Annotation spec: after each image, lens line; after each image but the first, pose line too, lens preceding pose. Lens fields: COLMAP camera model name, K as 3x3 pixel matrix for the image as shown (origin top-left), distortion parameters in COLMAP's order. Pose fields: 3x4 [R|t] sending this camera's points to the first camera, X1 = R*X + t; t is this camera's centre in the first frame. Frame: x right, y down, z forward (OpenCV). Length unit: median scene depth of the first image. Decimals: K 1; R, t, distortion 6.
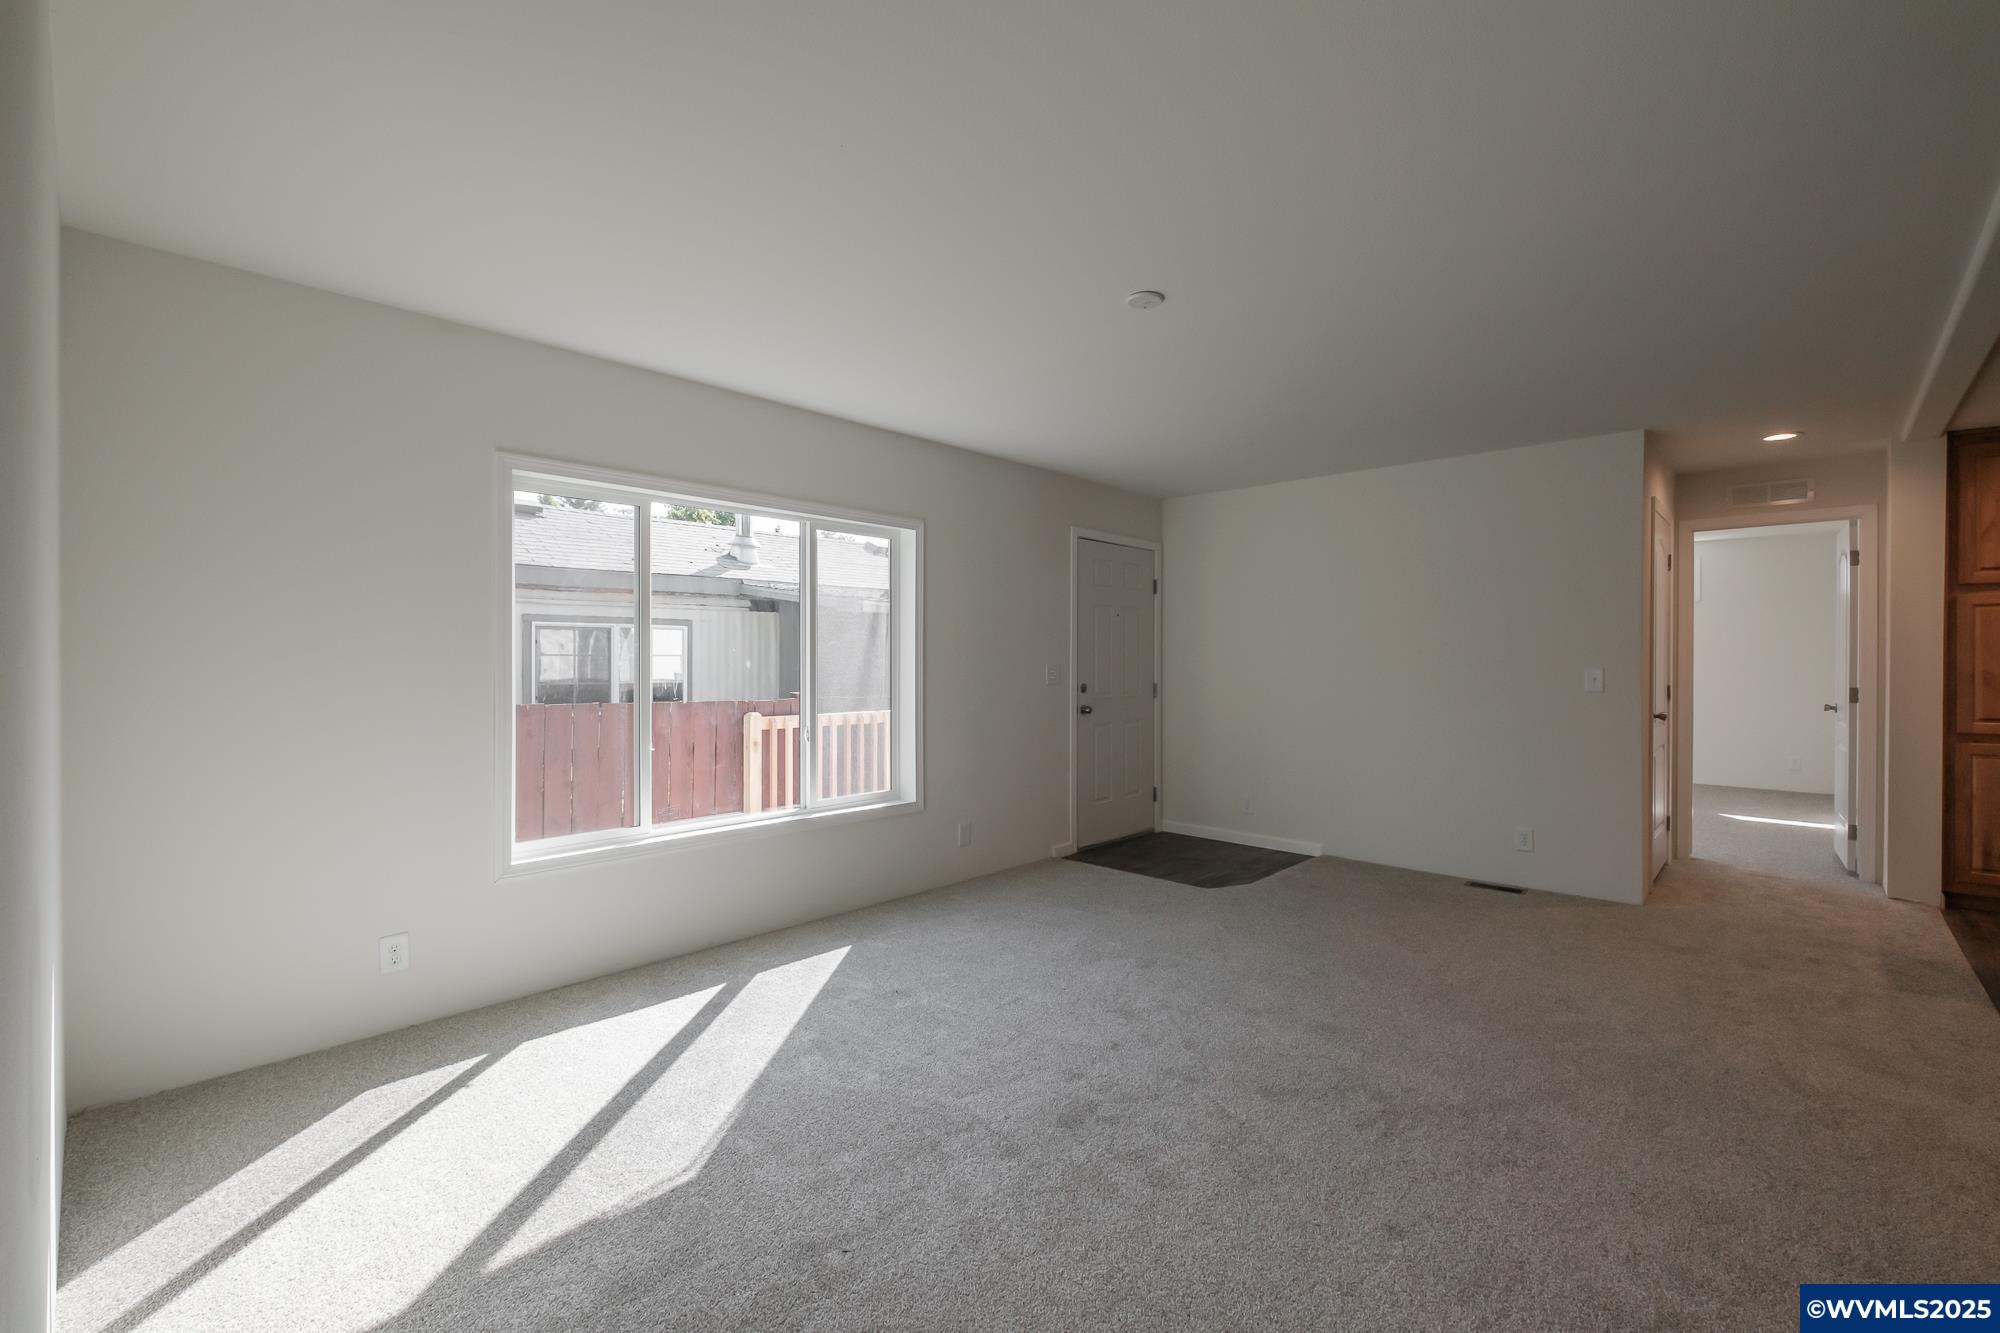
lens RADIAL K [[866.0, 0, 1006.4], [0, 866.0, 679.4], [0, 0, 1]] dist [-0.002803, -0.001466]
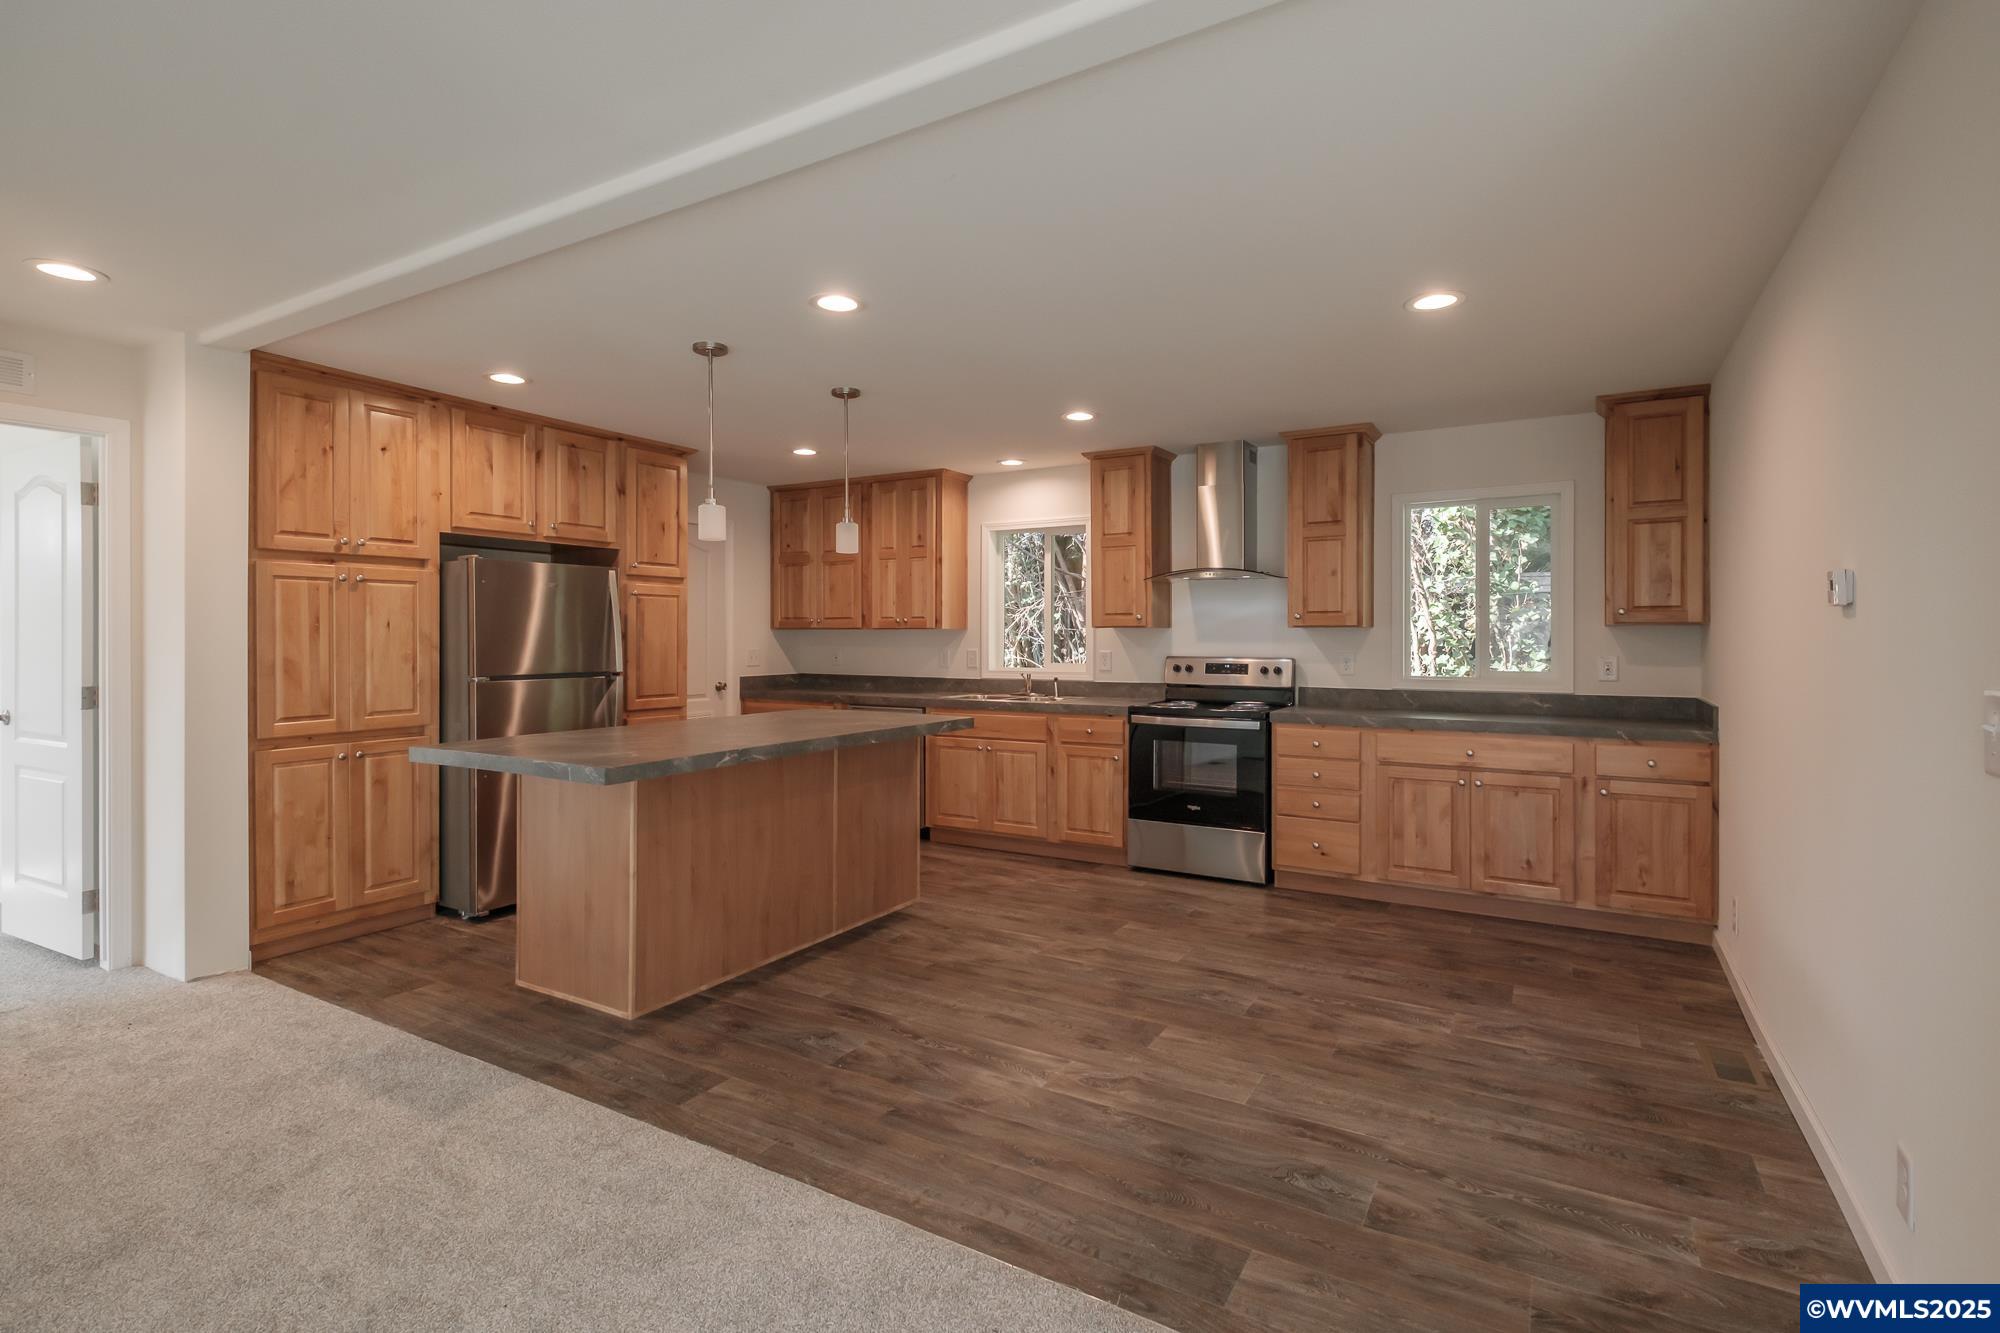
lens RADIAL K [[929.4, 0, 1005.2], [0, 929.4, 639.5], [0, 0, 1]] dist [0.009543, -0.006852]
pose [[-0.213055, -0.002477, 0.977037, 0.138586], [0.018642, 0.999804, 0.006600, -0.020722], [-0.976862, 0.019620, -0.212967, 0.526421]]
